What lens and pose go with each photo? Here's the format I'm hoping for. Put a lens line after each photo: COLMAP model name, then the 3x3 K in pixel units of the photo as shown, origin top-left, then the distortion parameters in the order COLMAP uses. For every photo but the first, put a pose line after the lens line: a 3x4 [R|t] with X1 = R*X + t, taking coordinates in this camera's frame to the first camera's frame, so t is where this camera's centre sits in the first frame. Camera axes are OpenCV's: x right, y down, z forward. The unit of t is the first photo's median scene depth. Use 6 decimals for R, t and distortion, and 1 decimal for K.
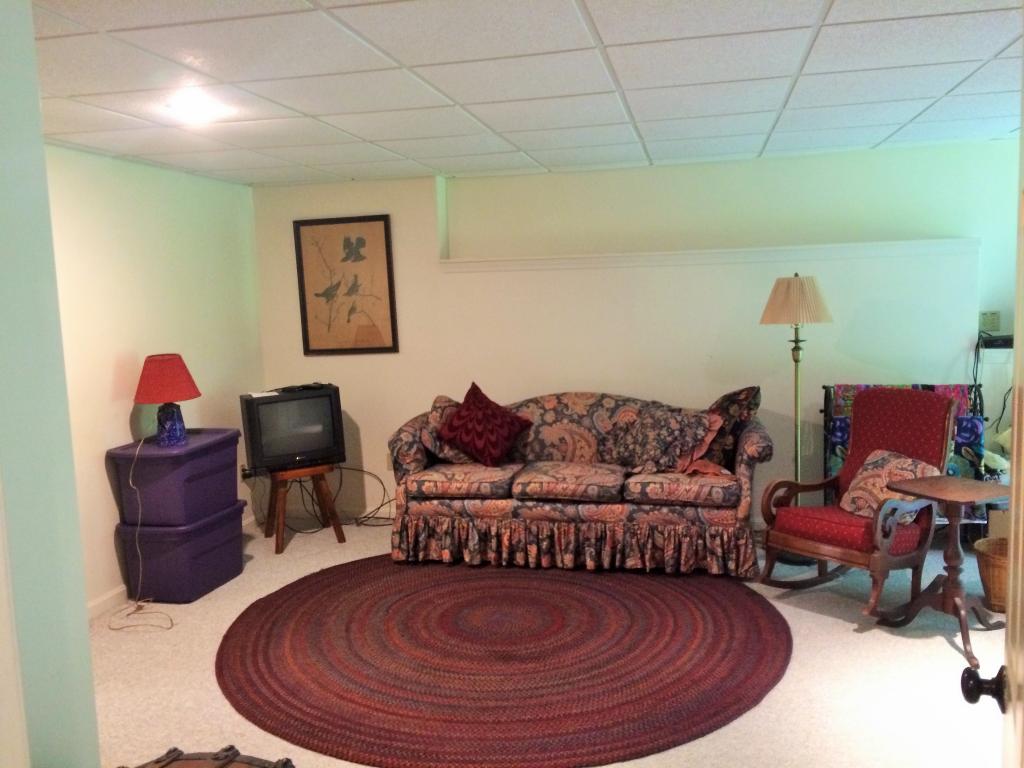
lens RADIAL K [[868.6, 0, 516.5], [0, 868.6, 384.7], [0, 0, 1]] dist [0.059219, -0.040153]
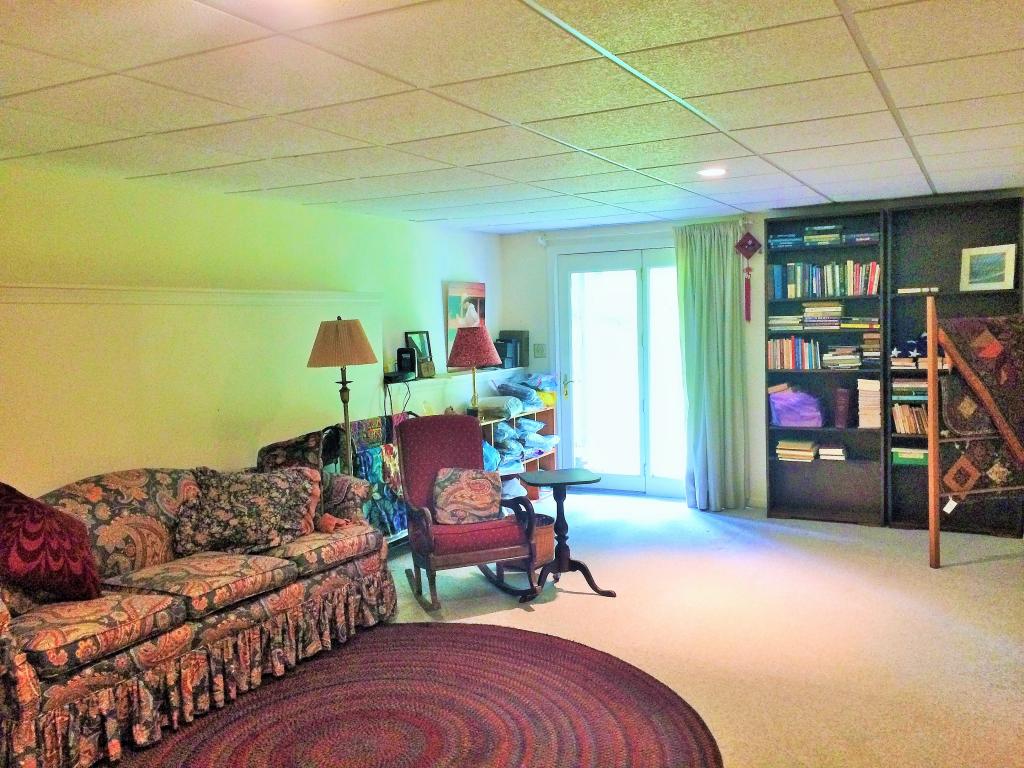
lens RADIAL K [[868.6, 0, 515.5], [0, 868.6, 380.9], [0, 0, 1]] dist [0.059219, -0.040153]
pose [[0.281159, -0.043718, 0.958665, -0.599823], [0.128763, 0.991647, 0.007459, -0.033353], [-0.950983, 0.121343, 0.284440, 0.520641]]
